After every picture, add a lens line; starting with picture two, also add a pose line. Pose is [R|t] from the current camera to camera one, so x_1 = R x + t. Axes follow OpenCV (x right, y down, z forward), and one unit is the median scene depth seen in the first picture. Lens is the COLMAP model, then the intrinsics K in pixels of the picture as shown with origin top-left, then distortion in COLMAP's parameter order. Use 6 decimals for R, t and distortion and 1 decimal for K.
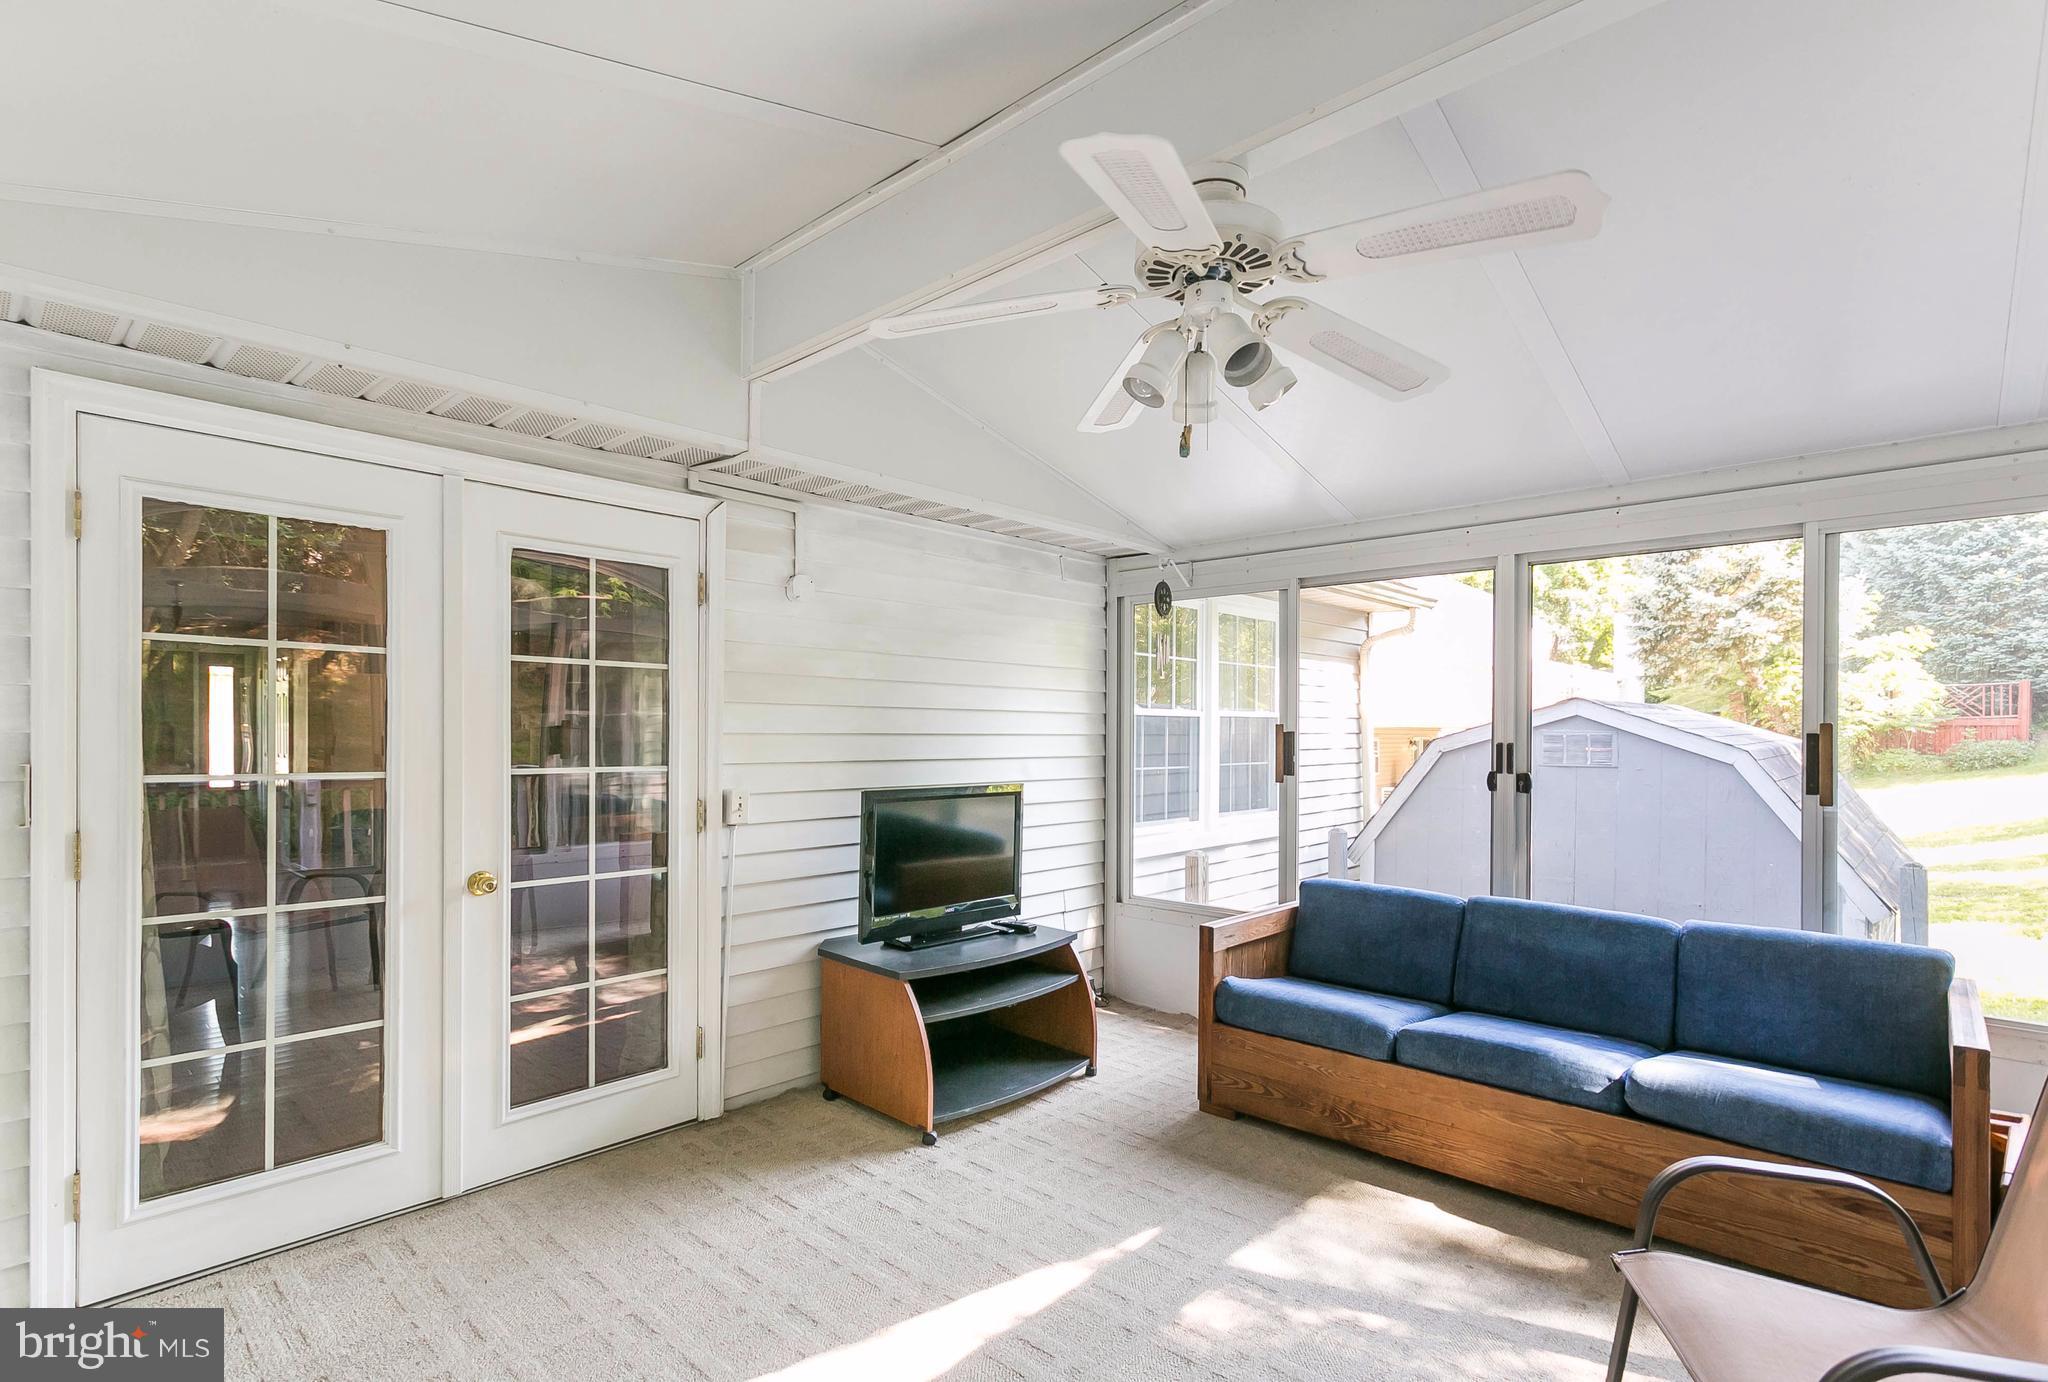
lens RADIAL K [[995.3, 0, 1022.3], [0, 995.3, 739.1], [0, 0, 1]] dist [0.001206, 0.000219]
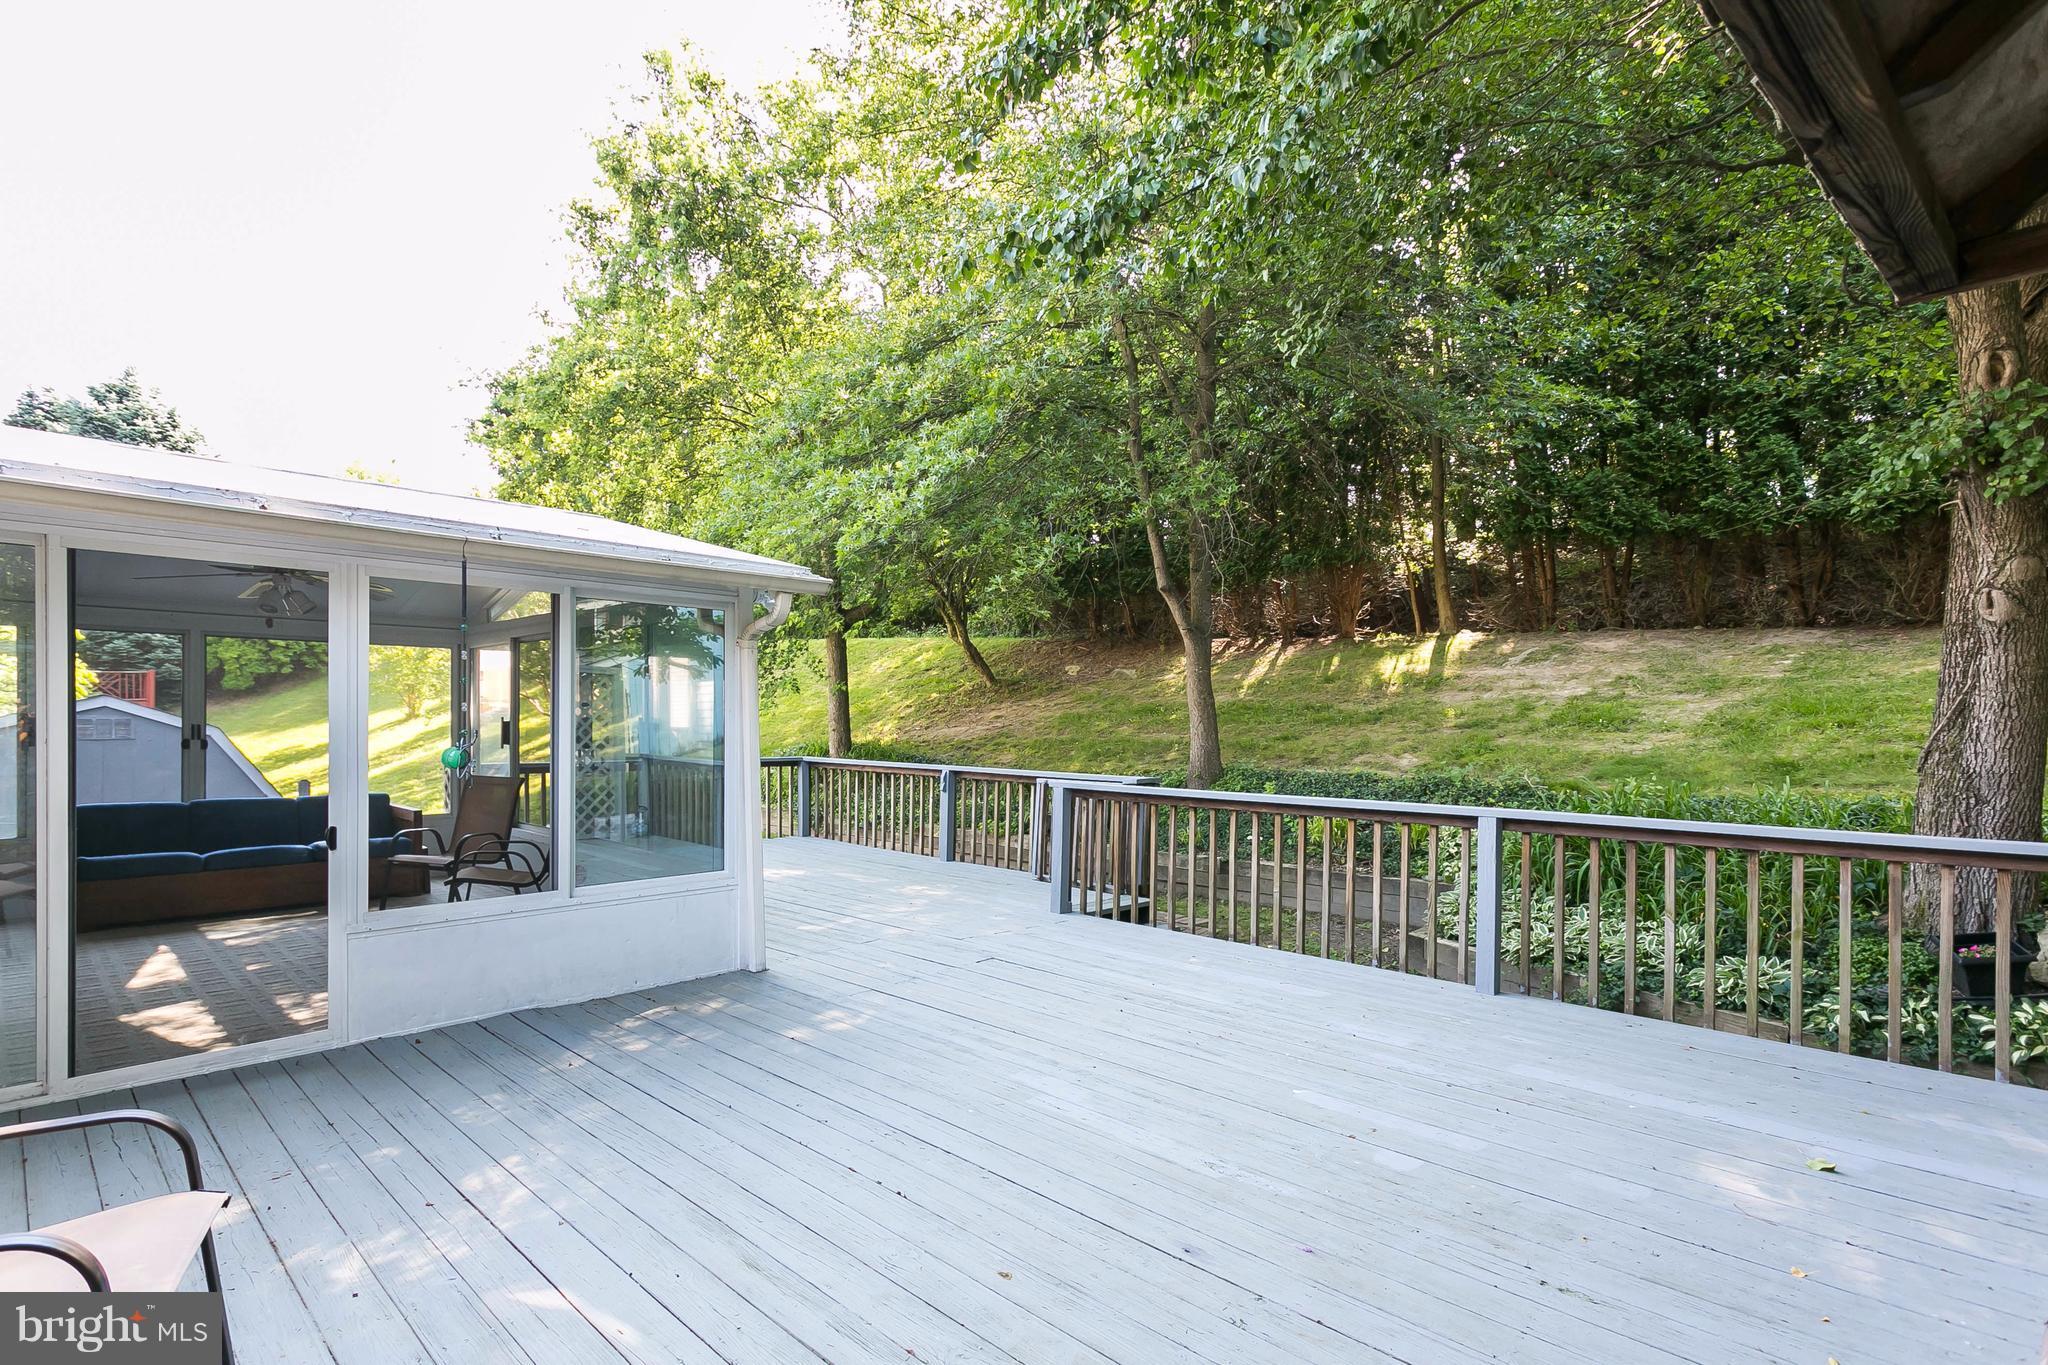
lens RADIAL K [[982.4, 0, 1024.0], [0, 982.4, 682.5], [0, 0, 1]] dist [-0.000389, -0.000403]
pose [[0.005038, 0.028242, 0.999588, -0.956684], [0.006211, 0.999581, -0.028273, -0.009263], [-0.999968, 0.006351, 0.004860, -0.433308]]
